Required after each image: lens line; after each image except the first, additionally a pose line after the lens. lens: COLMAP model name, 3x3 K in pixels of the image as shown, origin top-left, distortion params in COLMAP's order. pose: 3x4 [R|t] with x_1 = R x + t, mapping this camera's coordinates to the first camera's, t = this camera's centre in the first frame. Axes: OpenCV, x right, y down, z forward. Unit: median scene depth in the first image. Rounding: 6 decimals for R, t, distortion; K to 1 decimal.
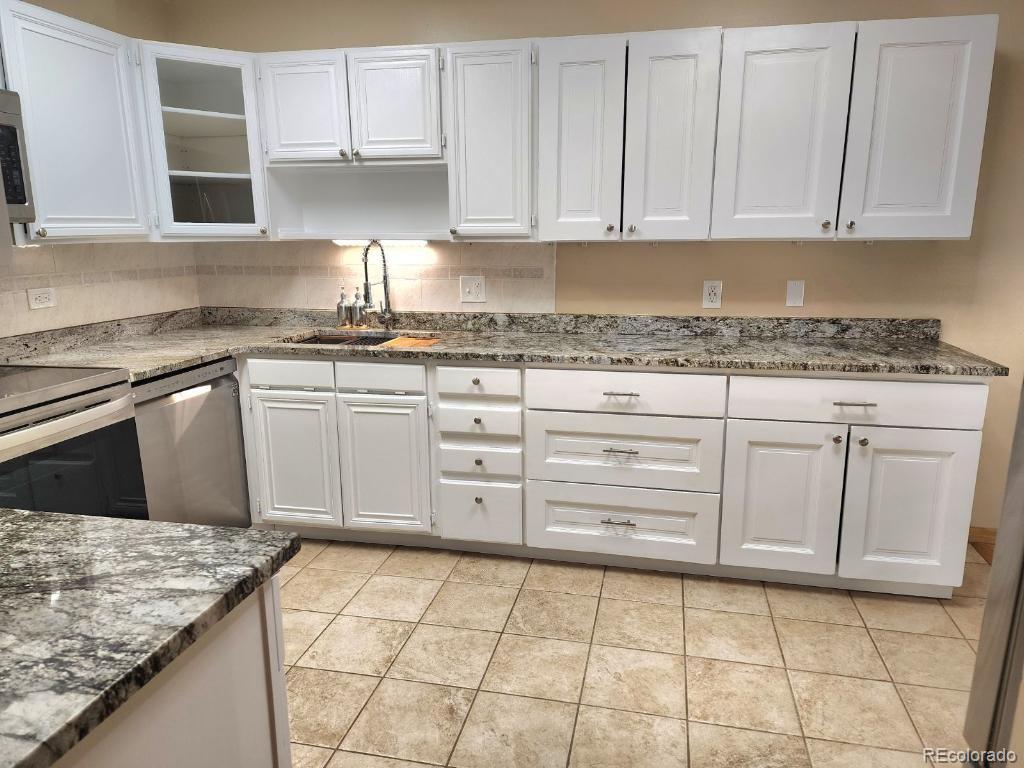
lens RADIAL K [[693.8, 0, 517.3], [0, 693.8, 378.6], [0, 0, 1]] dist [0.015012, -0.002723]
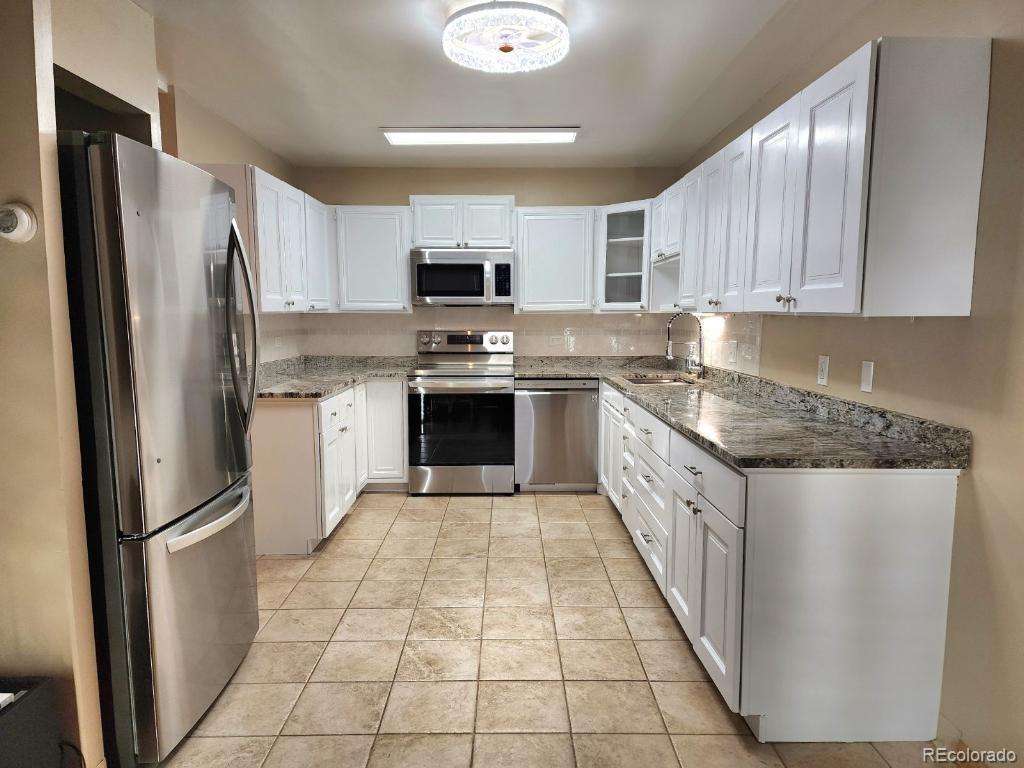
lens RADIAL K [[693.8, 0, 512.9], [0, 693.8, 393.1], [0, 0, 1]] dist [0.015012, -0.002723]
pose [[0.203091, 0.116110, -0.972251, 1.204933], [-0.200694, 0.976800, 0.074731, -0.084311], [0.958372, 0.179948, 0.221682, 0.427356]]
